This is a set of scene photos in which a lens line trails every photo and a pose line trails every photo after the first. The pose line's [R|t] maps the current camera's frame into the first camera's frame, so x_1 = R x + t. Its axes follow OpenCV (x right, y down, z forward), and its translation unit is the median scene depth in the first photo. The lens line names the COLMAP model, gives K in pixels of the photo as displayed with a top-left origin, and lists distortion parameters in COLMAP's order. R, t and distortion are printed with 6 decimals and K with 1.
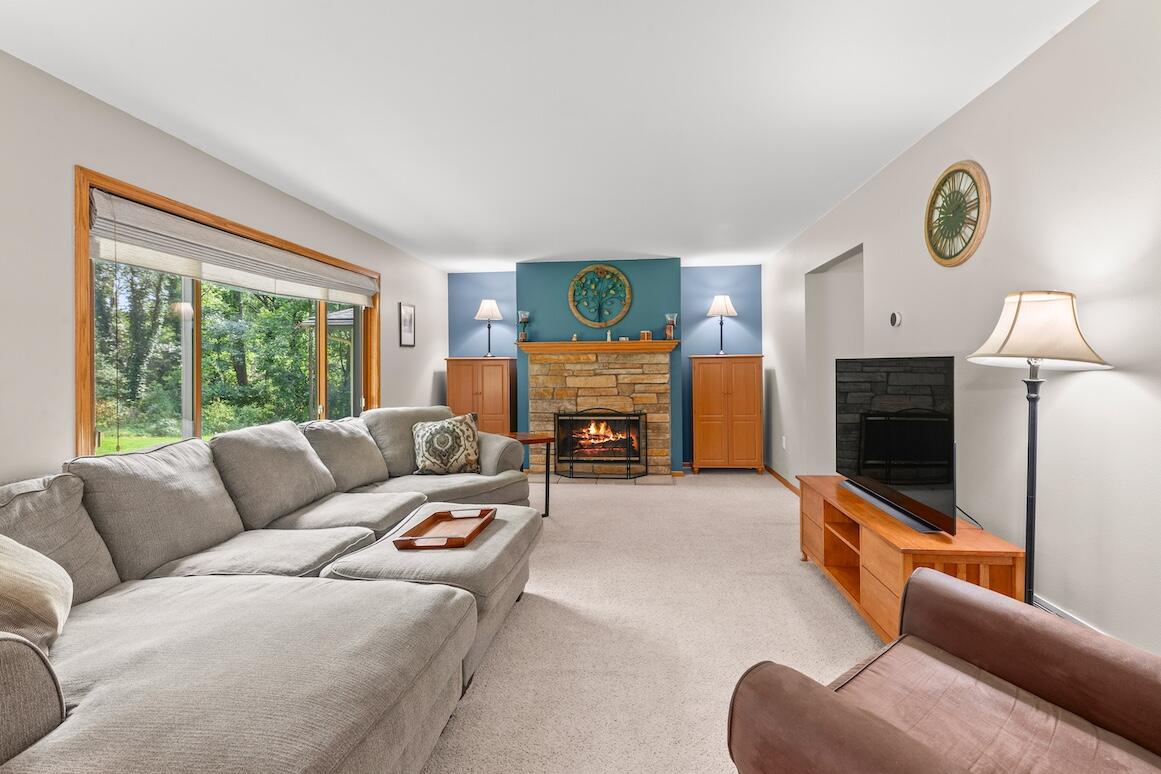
lens RADIAL K [[532.5, 0, 582.0], [0, 532.5, 369.6], [0, 0, 1]] dist [-0.000602, -0.000414]
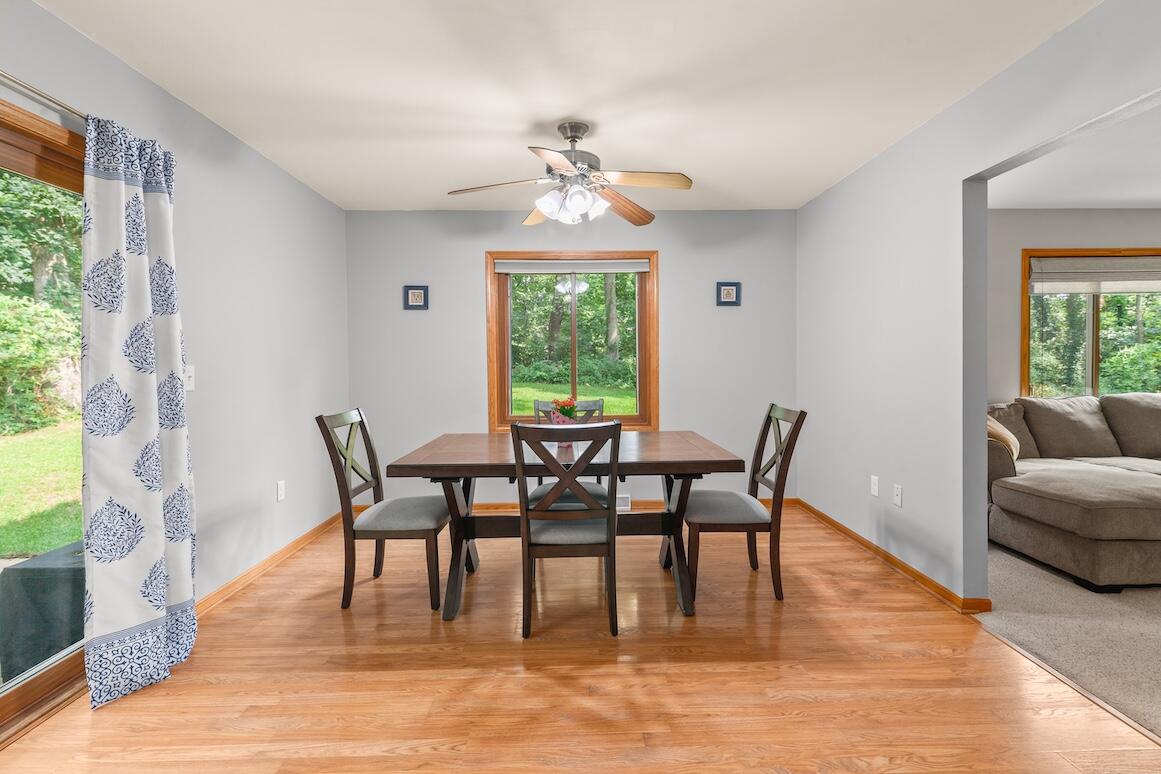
lens RADIAL K [[530.9, 0, 581.7], [0, 530.9, 376.0], [0, 0, 1]] dist [0.000248, -0.000432]
pose [[0.123184, 0.026304, -0.992035, 0.741581], [0.008631, 0.999582, 0.027576, 0.012502], [0.992346, -0.011960, 0.122905, -0.793840]]
